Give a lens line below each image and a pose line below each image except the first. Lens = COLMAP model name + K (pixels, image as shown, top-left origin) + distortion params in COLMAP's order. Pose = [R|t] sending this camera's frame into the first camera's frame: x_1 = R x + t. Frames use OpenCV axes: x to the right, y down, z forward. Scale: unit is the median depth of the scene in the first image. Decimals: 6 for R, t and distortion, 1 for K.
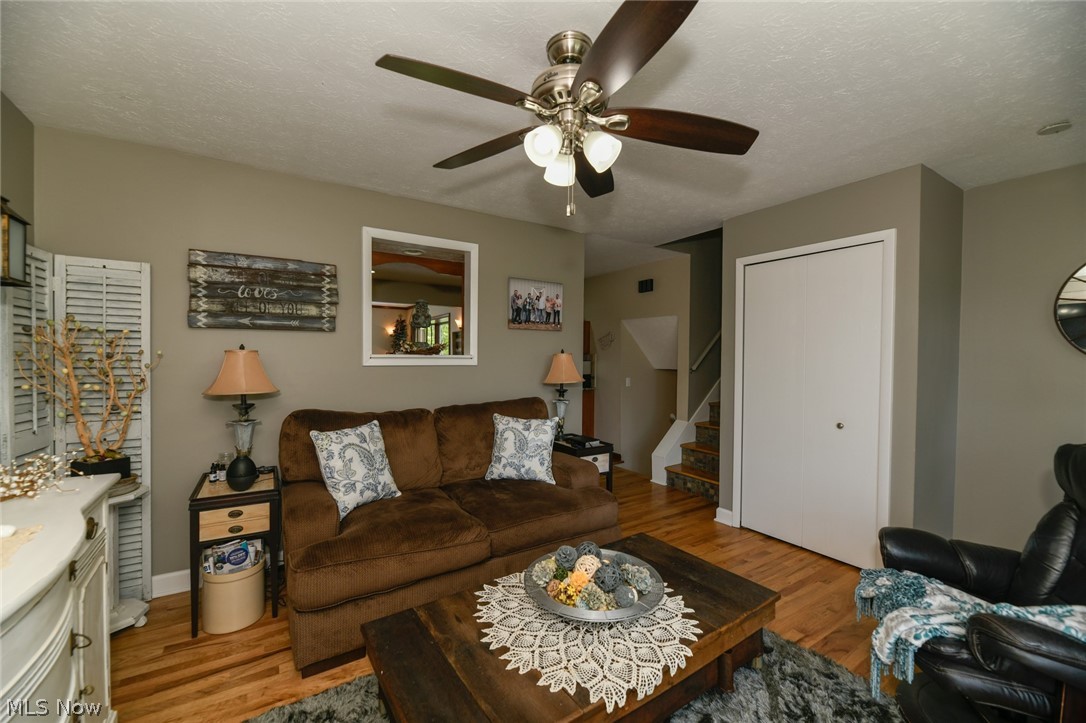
lens RADIAL K [[440.6, 0, 543.0], [0, 440.6, 361.5], [0, 0, 1]] dist [-0.002119, -0.000350]
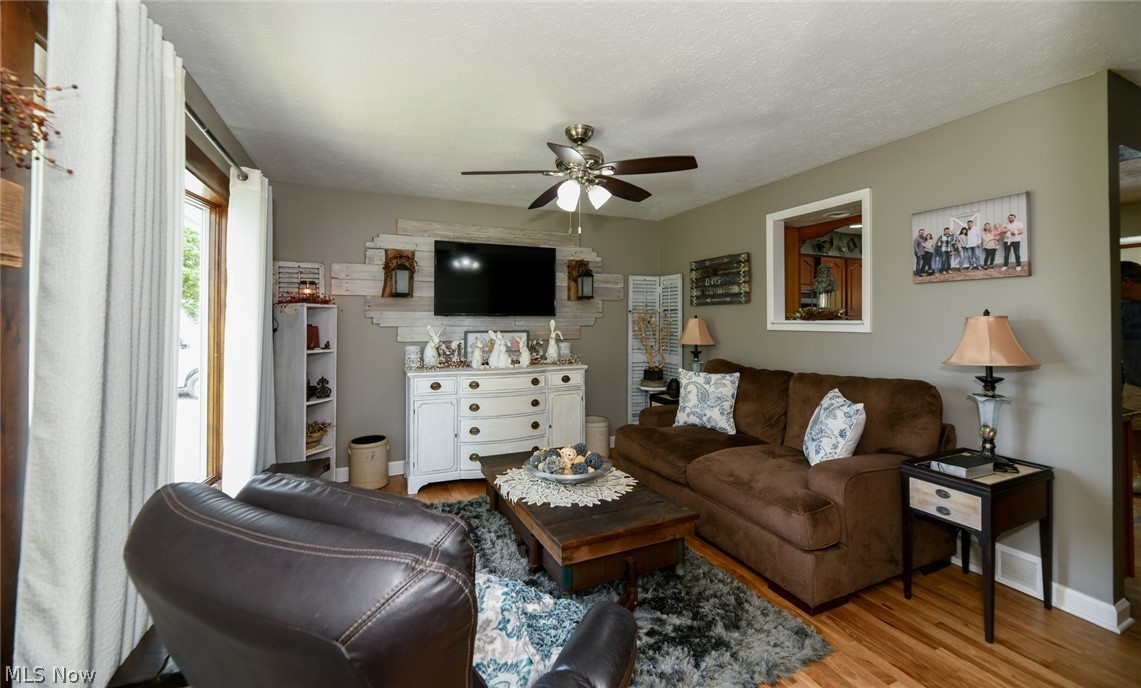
lens RADIAL K [[460.3, 0, 568.3], [0, 460.3, 316.3], [0, 0, 1]] dist [0.000491, 0.000042]
pose [[-0.157383, -0.016232, -0.987404, 0.973991], [-0.013705, 0.999805, -0.014251, -0.002852], [0.987443, 0.011289, -0.157575, 0.705963]]
